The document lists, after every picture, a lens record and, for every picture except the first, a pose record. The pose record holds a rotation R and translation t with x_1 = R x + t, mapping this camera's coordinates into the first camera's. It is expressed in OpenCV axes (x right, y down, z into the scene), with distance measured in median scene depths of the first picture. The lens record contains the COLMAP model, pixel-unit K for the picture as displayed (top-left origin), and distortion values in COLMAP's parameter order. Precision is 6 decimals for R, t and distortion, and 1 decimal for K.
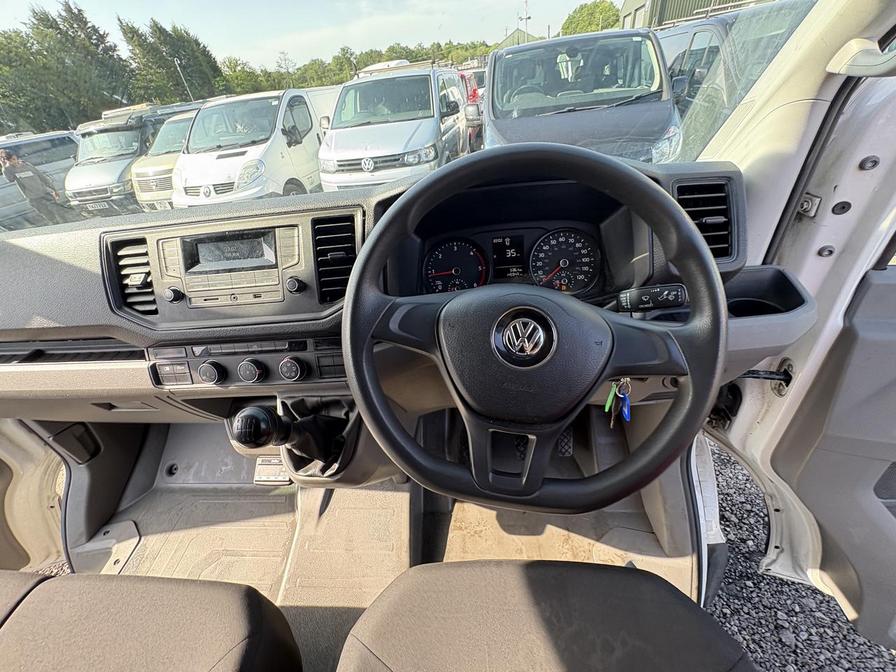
lens RADIAL K [[356.8, 0, 446.9], [0, 356.8, 337.5], [0, 0, 1]] dist [-0.000932, 0.001840]
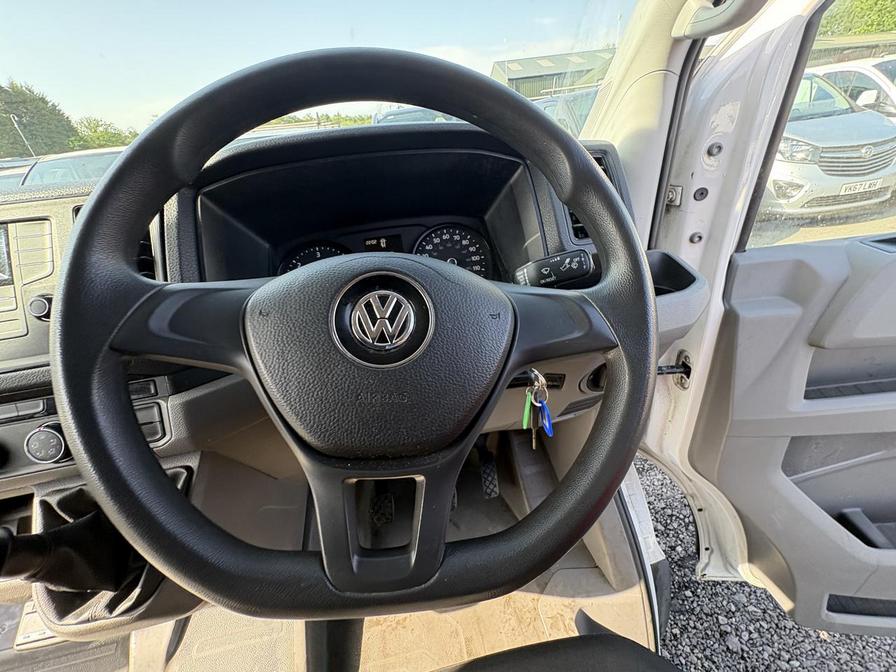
lens RADIAL K [[356.8, 0, 446.4], [0, 356.8, 338.7], [0, 0, 1]] dist [-0.000932, 0.001840]
pose [[0.966492, -0.101063, 0.235965, 0.100535], [0.132650, 0.983621, -0.122039, 0.074790], [-0.219766, 0.149250, 0.964068, 0.217842]]
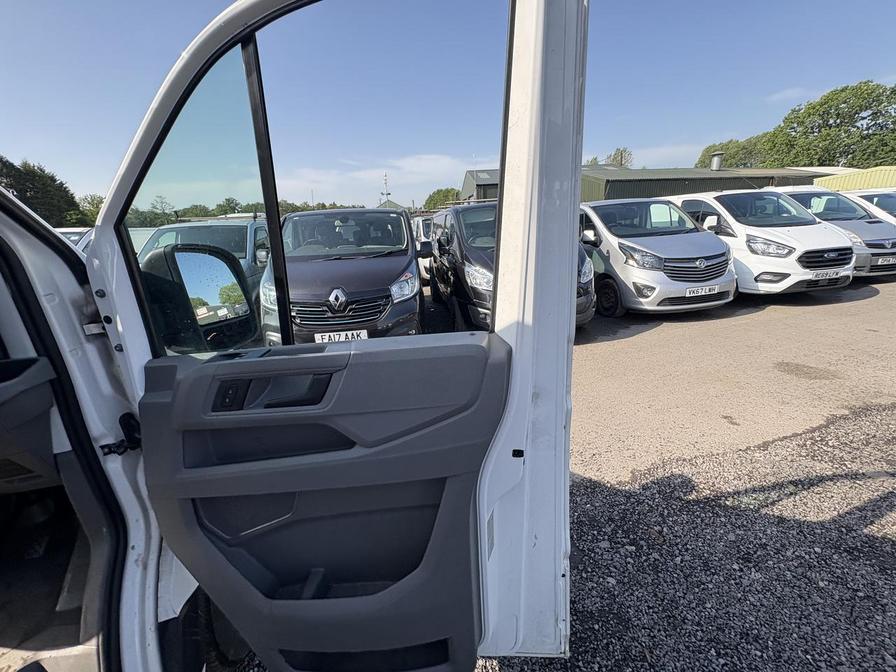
lens RADIAL K [[356.8, 0, 450.3], [0, 356.8, 336.0], [0, 0, 1]] dist [-0.000932, 0.001840]
pose [[0.956383, -0.014770, 0.291741, 1.920544], [0.113193, 0.939431, -0.323506, 0.343043], [-0.269293, 0.342419, 0.900128, -0.713358]]
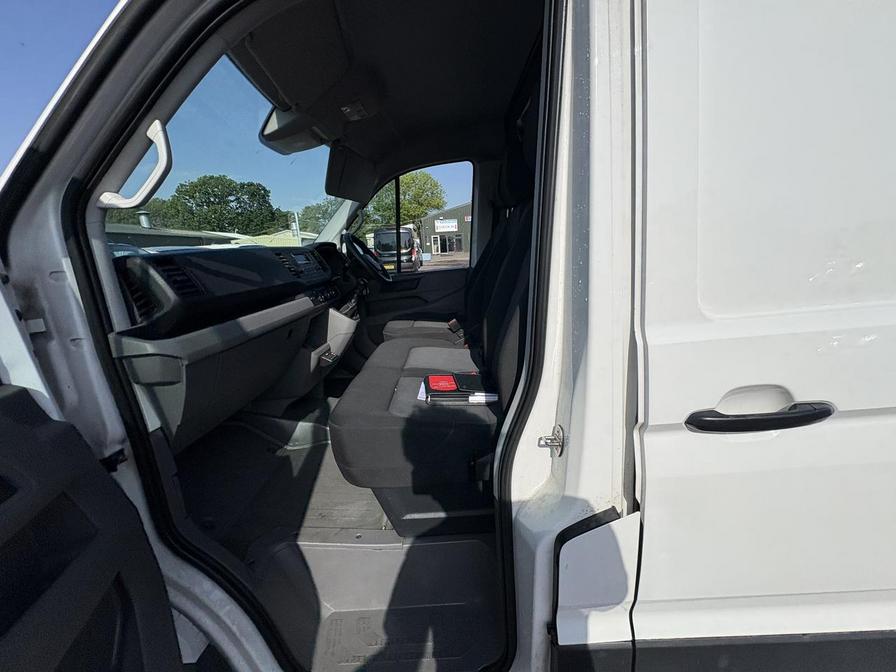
lens RADIAL K [[356.8, 0, 448.1], [0, 356.8, 334.6], [0, 0, 1]] dist [-0.000932, 0.001840]
pose [[-0.054623, -0.118010, 0.991509, -2.389026], [0.644993, 0.753853, 0.125257, 0.197681], [-0.762234, 0.646358, 0.034938, 0.681009]]
